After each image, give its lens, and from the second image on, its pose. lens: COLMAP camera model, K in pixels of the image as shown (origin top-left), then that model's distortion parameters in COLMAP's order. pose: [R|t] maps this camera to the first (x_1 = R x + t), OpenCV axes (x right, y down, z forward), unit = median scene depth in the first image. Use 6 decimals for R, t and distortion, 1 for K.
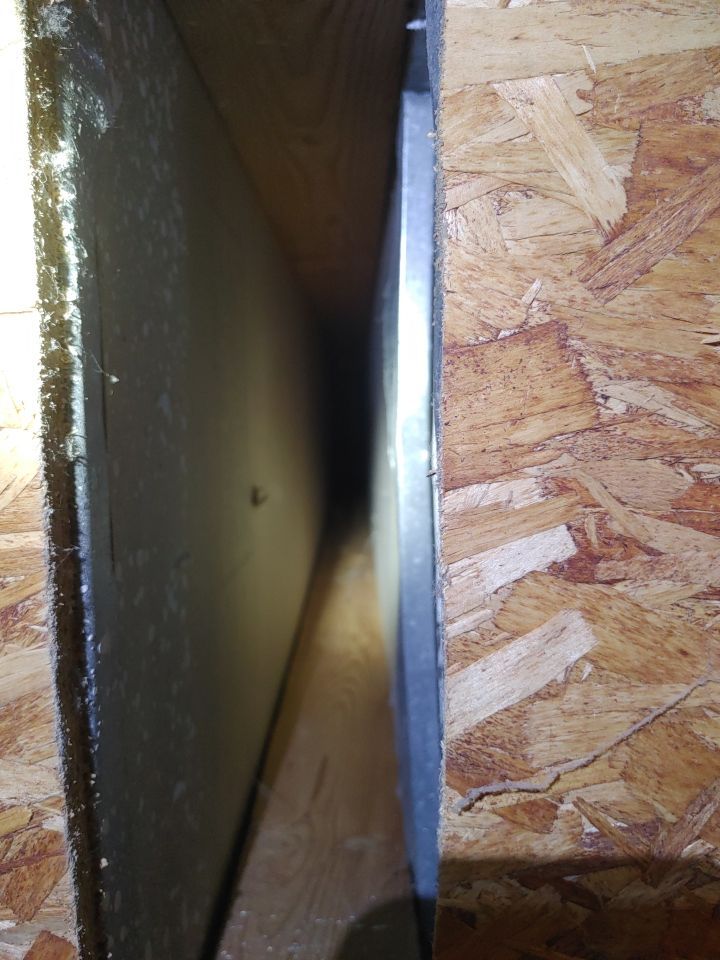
lens RADIAL K [[729.6, 0, 360.0], [0, 729.6, 480.0], [0, 0, 1]] dist [0.077386, -0.150523]
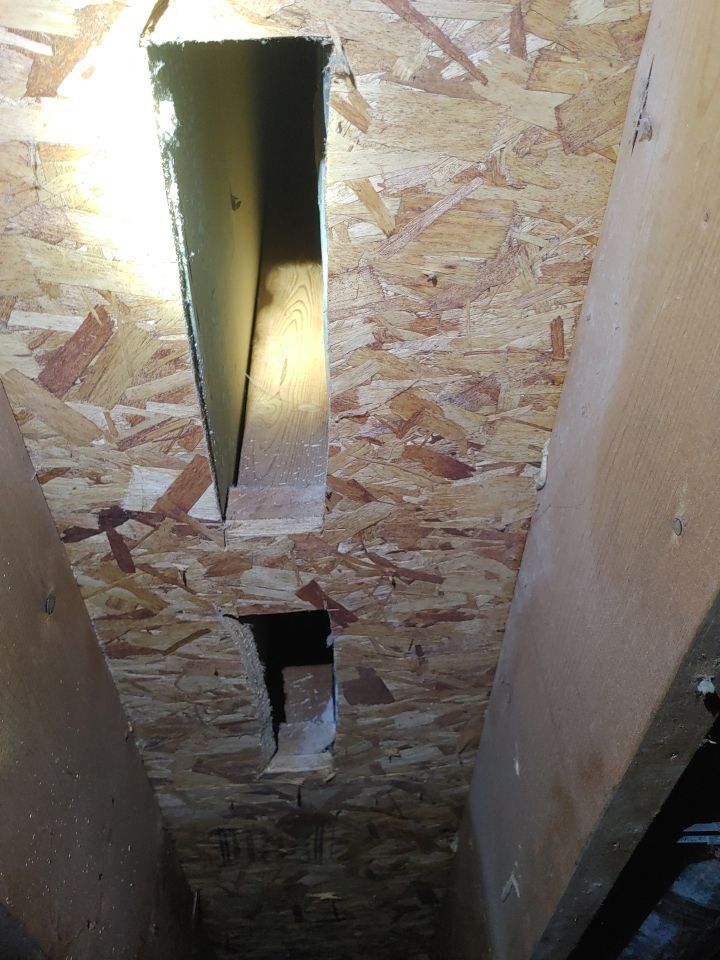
lens RADIAL K [[729.6, 0, 360.0], [0, 729.6, 480.0], [0, 0, 1]] dist [0.077386, -0.150523]
pose [[0.998270, -0.013304, 0.057277, 0.063592], [-0.022106, 0.817704, 0.575215, -1.094226], [-0.054489, -0.575486, 0.815995, -1.632834]]
